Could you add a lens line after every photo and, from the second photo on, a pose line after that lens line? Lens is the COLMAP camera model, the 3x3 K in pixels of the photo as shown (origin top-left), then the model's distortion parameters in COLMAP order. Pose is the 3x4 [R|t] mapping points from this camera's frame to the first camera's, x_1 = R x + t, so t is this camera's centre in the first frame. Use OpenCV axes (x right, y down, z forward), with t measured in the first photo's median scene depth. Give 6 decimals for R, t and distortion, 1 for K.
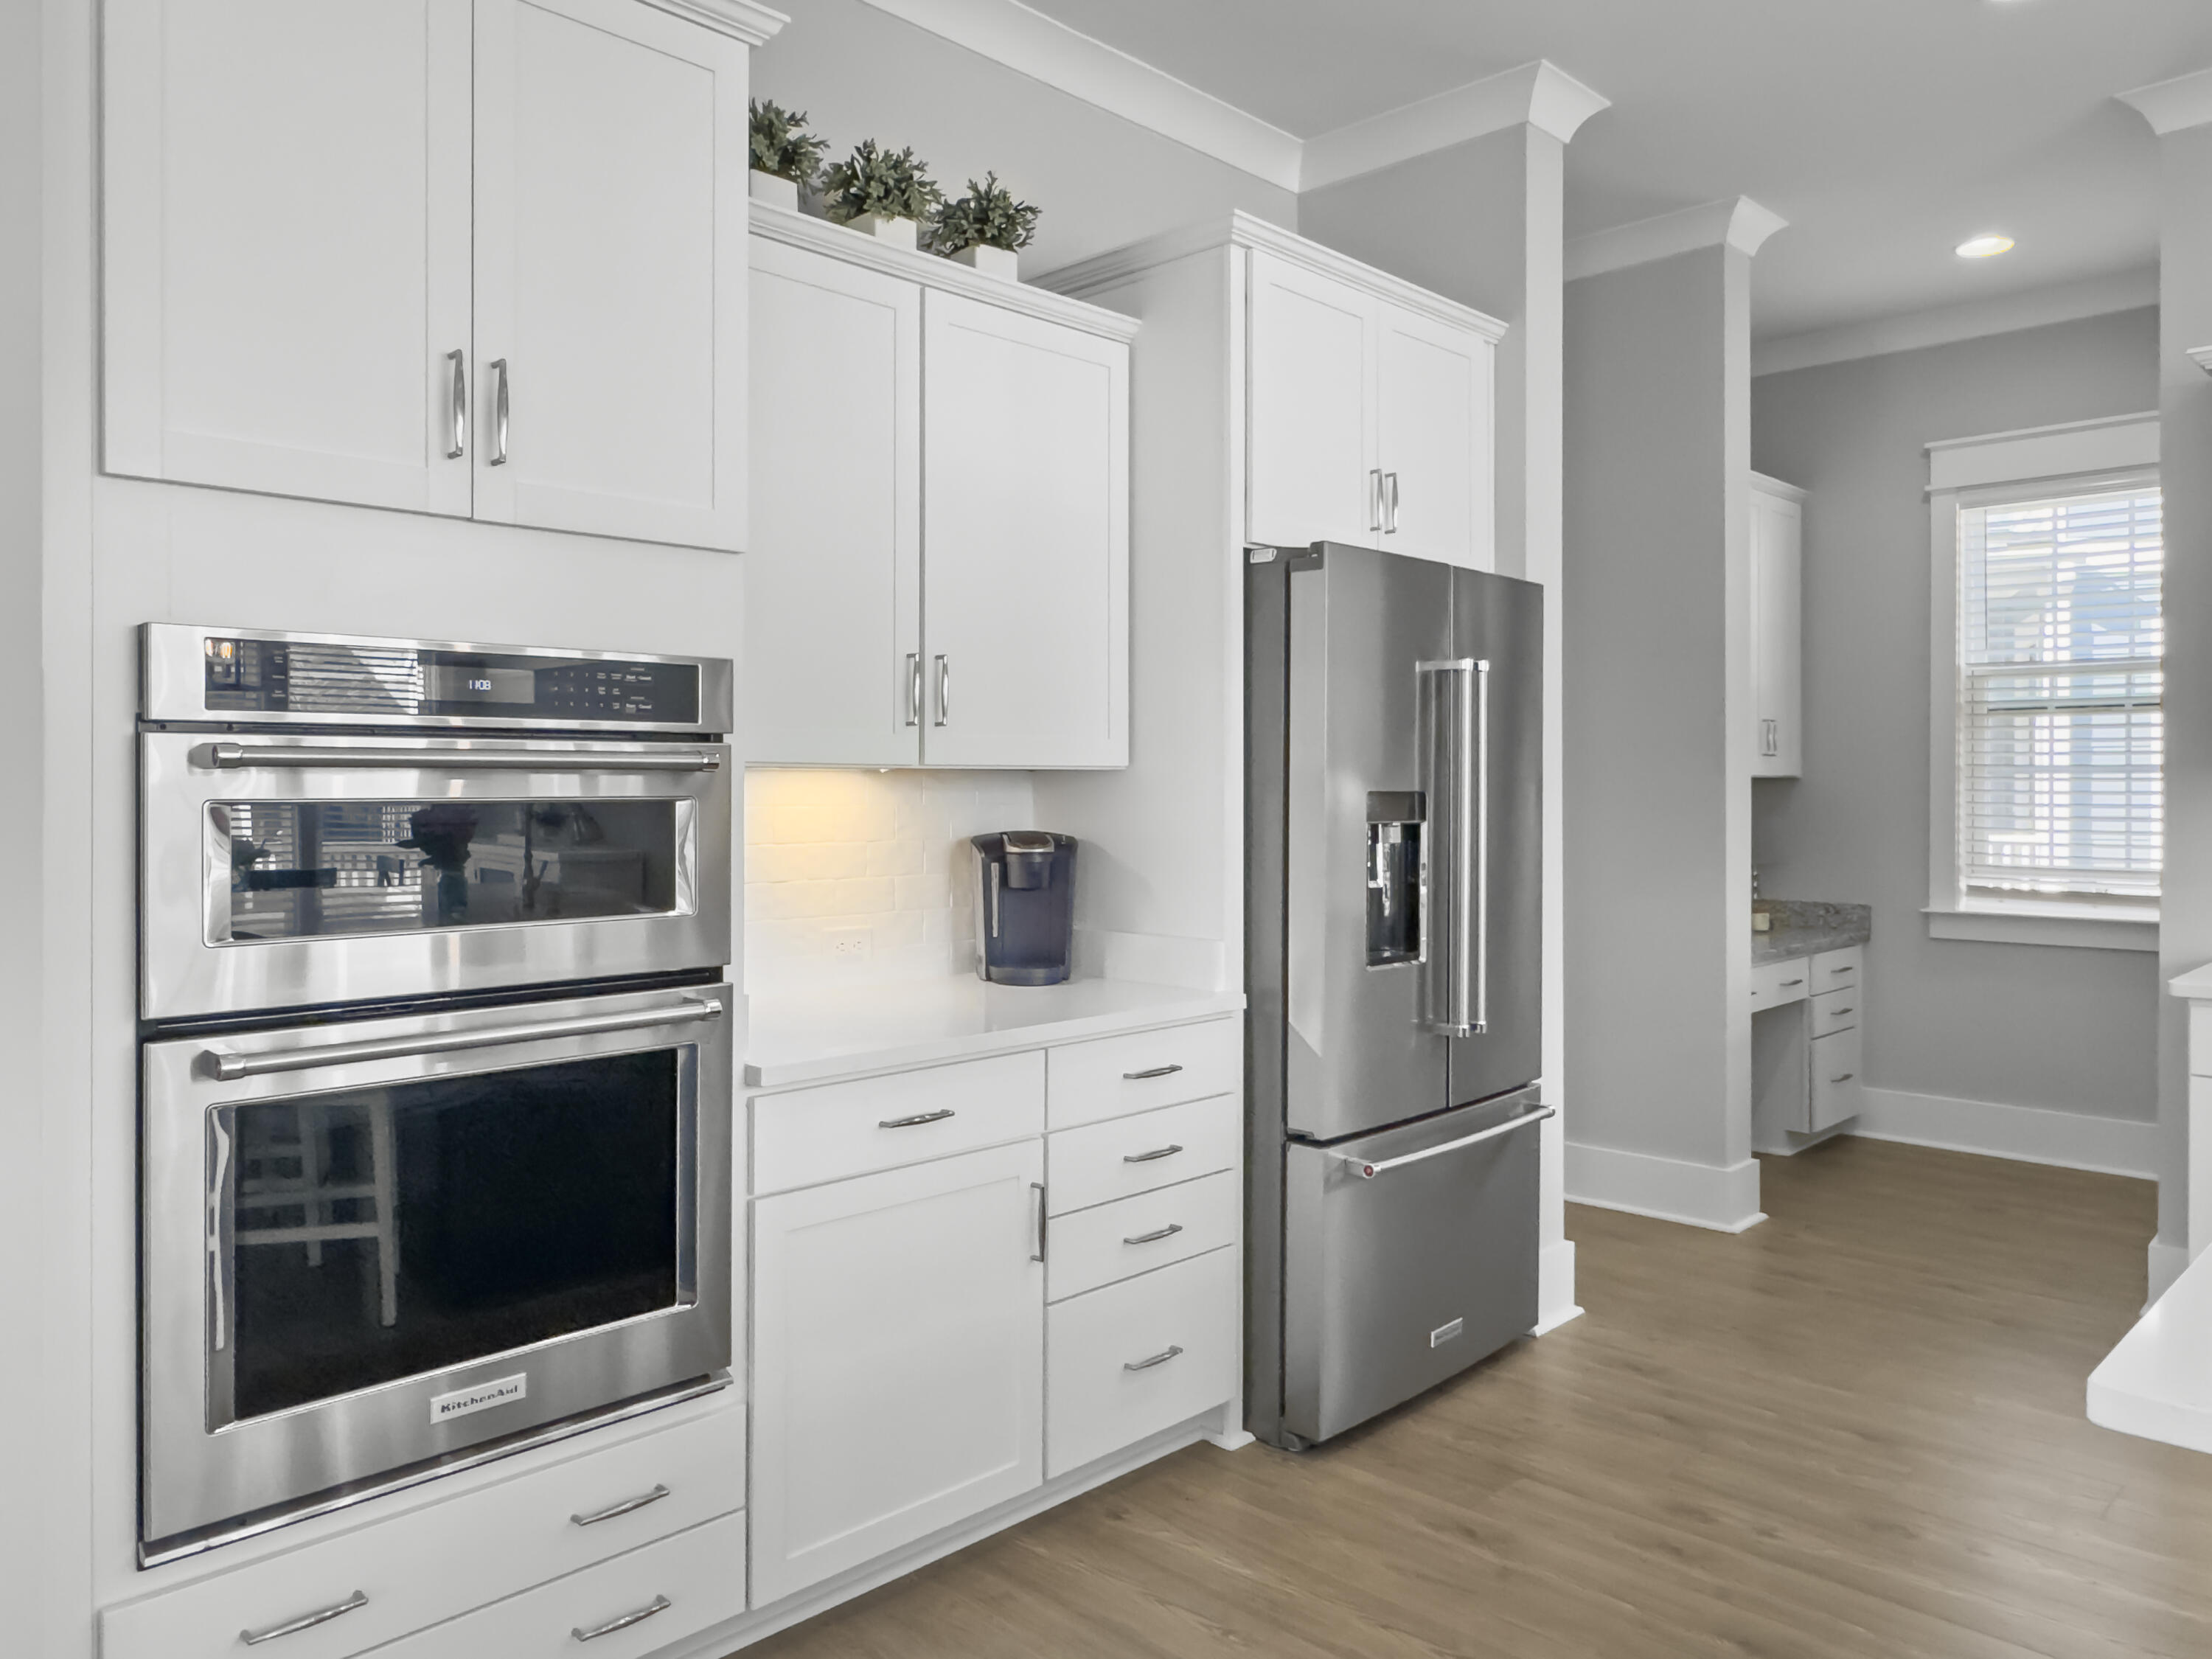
lens RADIAL K [[1566.0, 0, 1123.7], [0, 1566.0, 807.7], [0, 0, 1]] dist [0.002031, 0.004902]
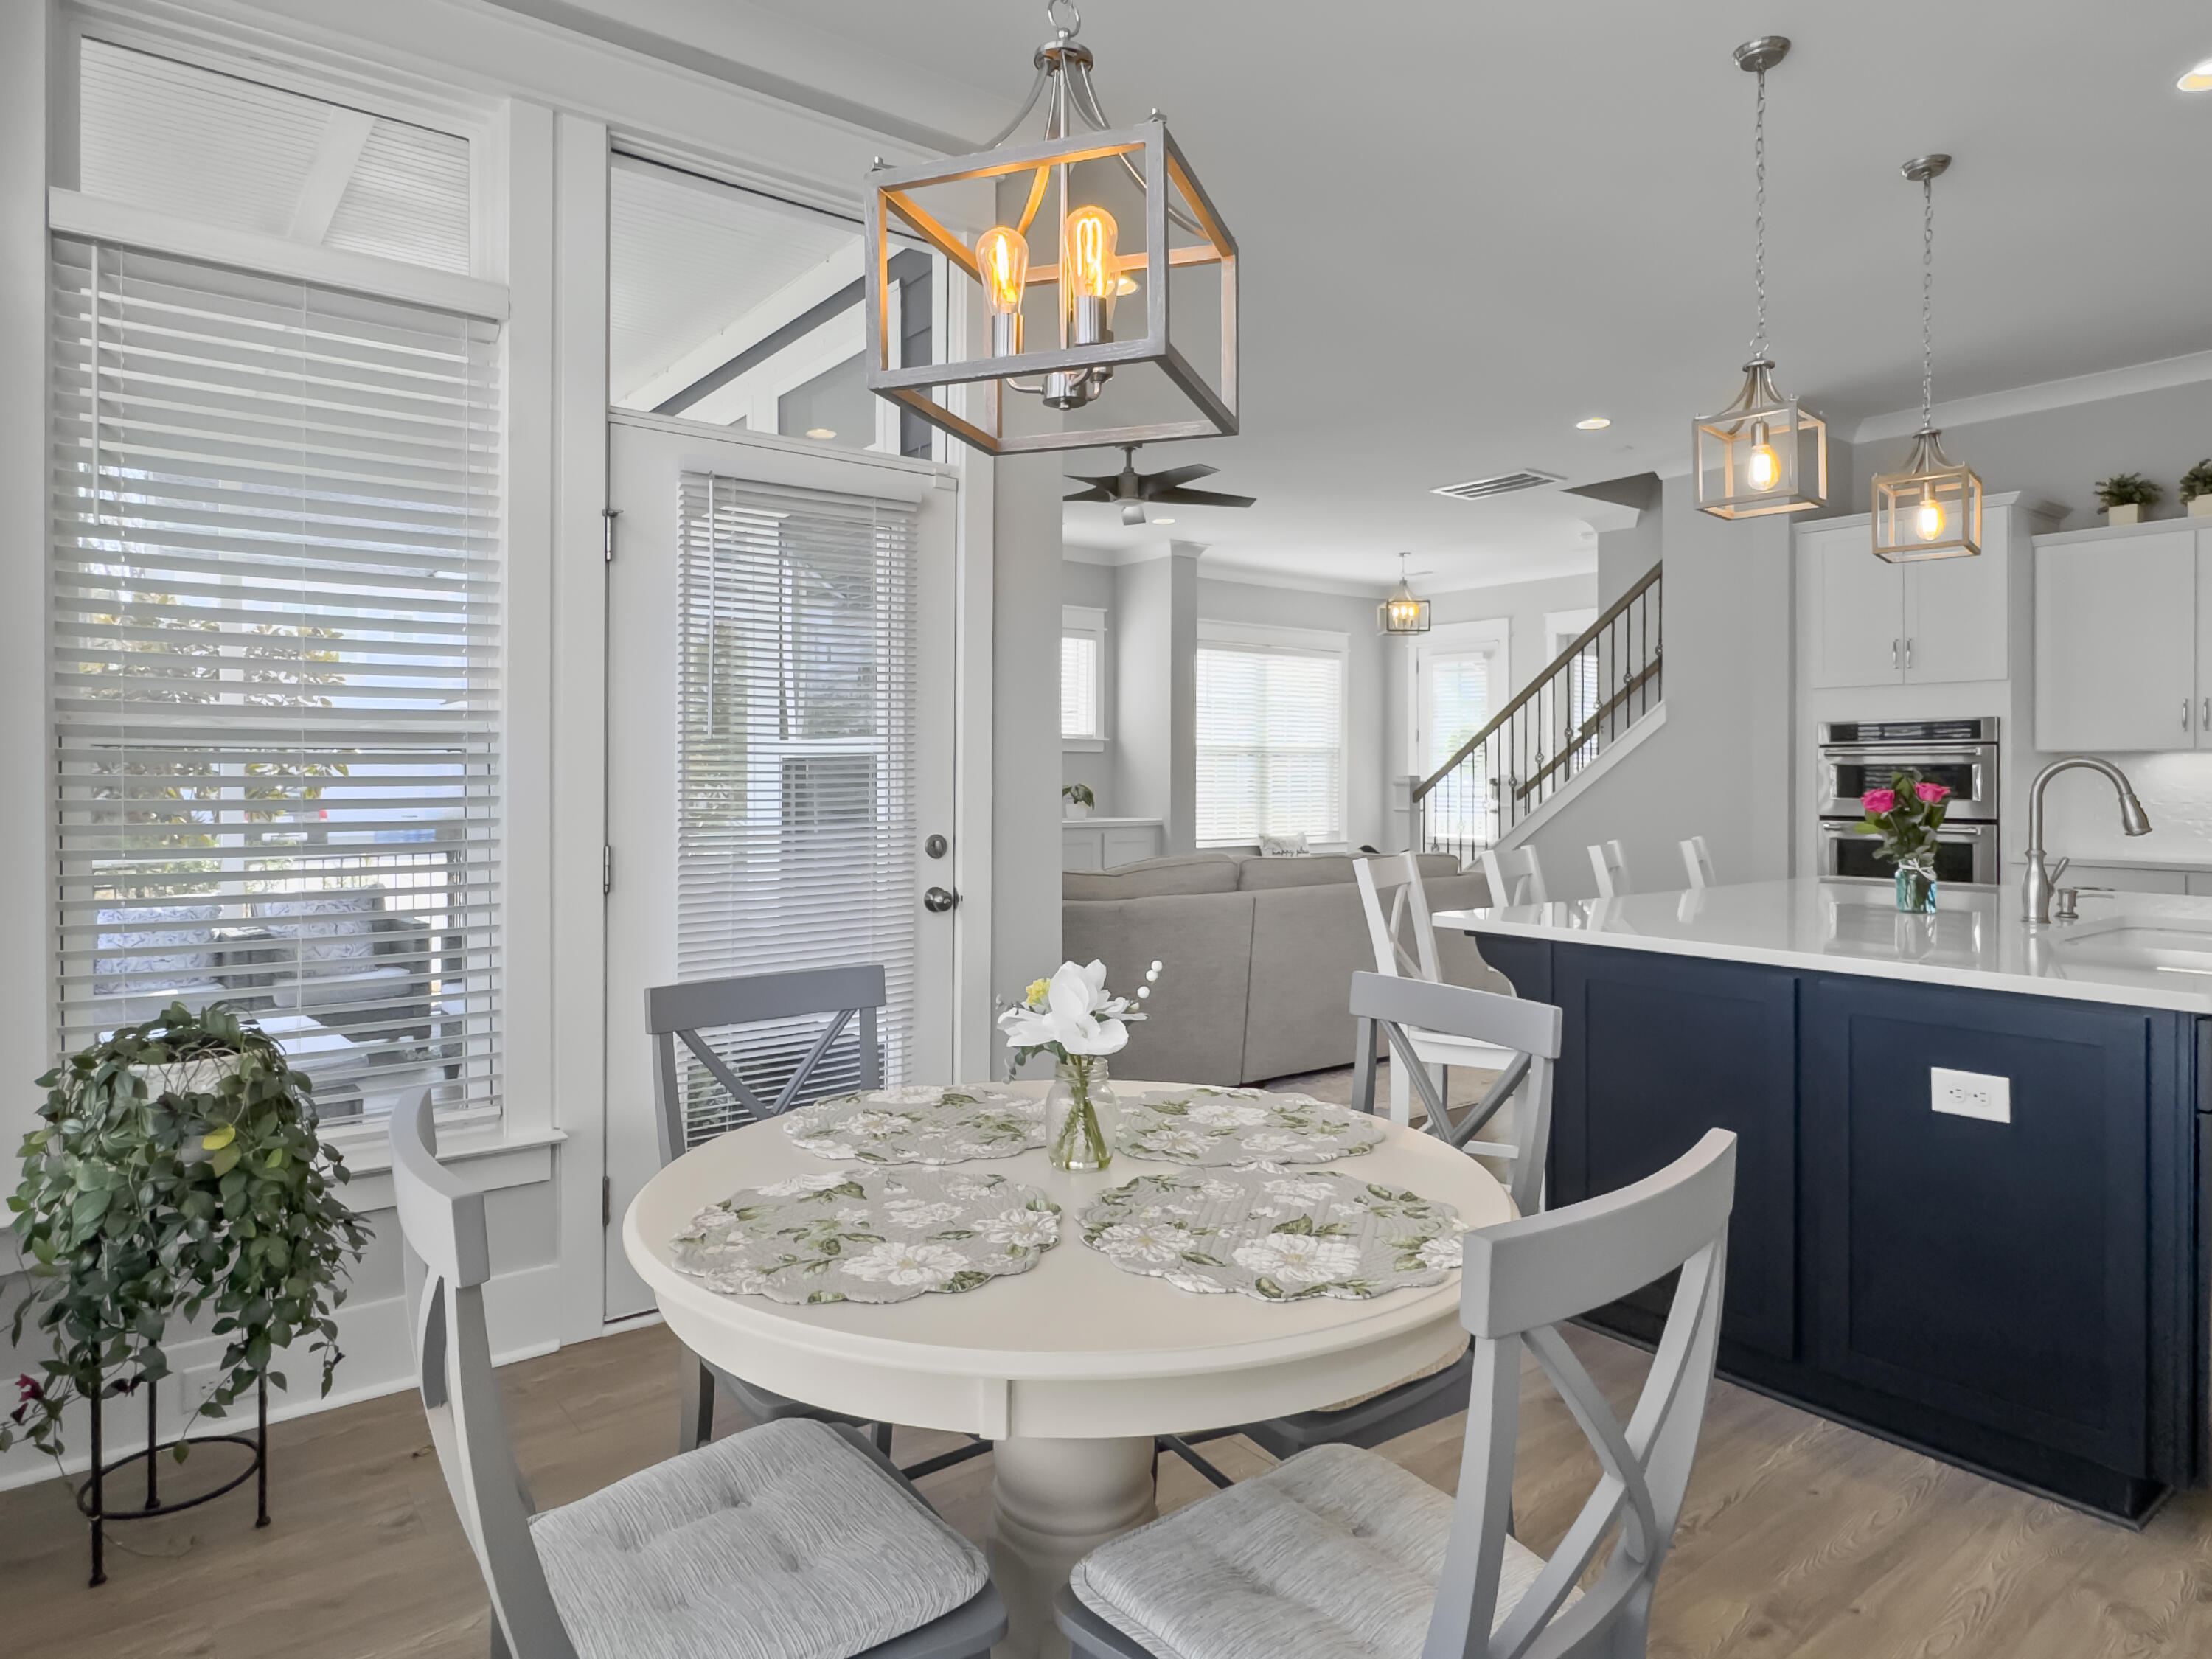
lens RADIAL K [[1313.6, 0, 1114.7], [0, 1313.6, 779.2], [0, 0, 1]] dist [-0.002091, 0.000662]
pose [[-0.149468, -0.000103, -0.988767, 2.550343], [-0.017039, 0.999852, 0.002471, 0.048404], [0.988620, 0.017217, -0.149448, -0.294056]]
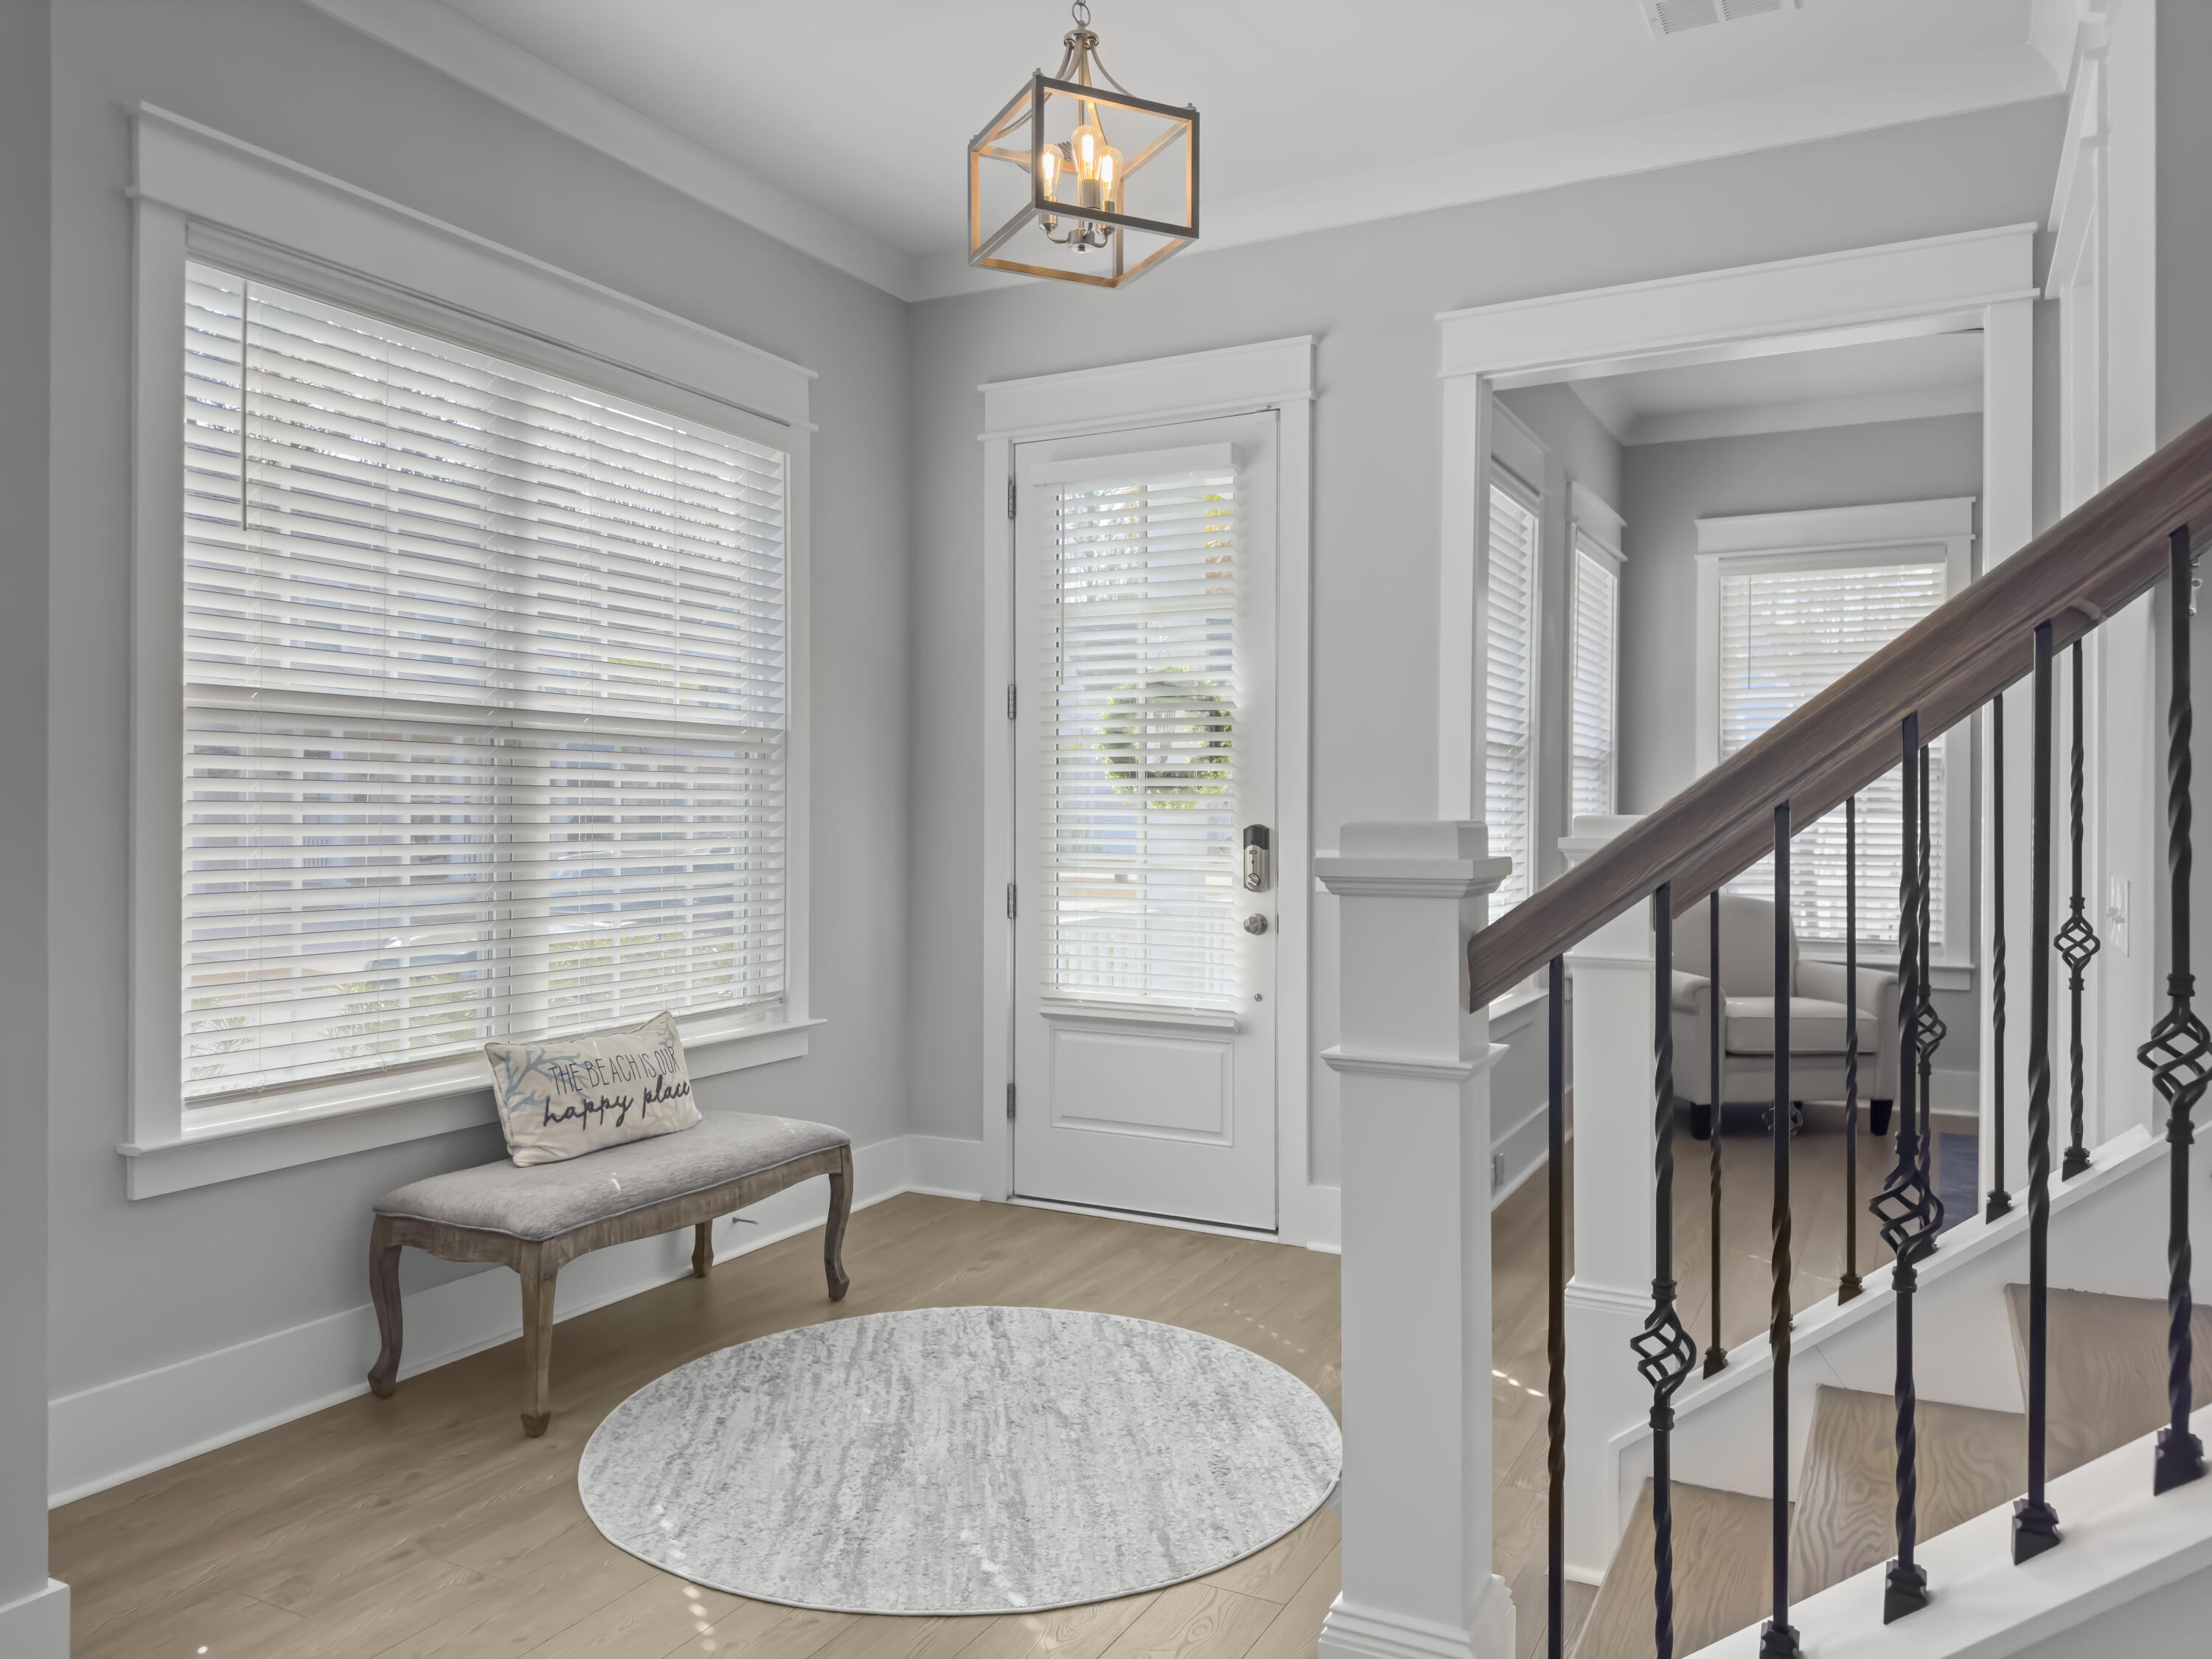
lens RADIAL K [[1566.0, 0, 1103.8], [0, 1566.0, 838.7], [0, 0, 1]] dist [0.002031, 0.004902]
pose [[0.256986, 0.006166, -0.966395, -1.064616], [-0.015840, 0.999872, 0.002168, 0.046087], [0.966285, 0.014750, 0.257051, -0.310900]]
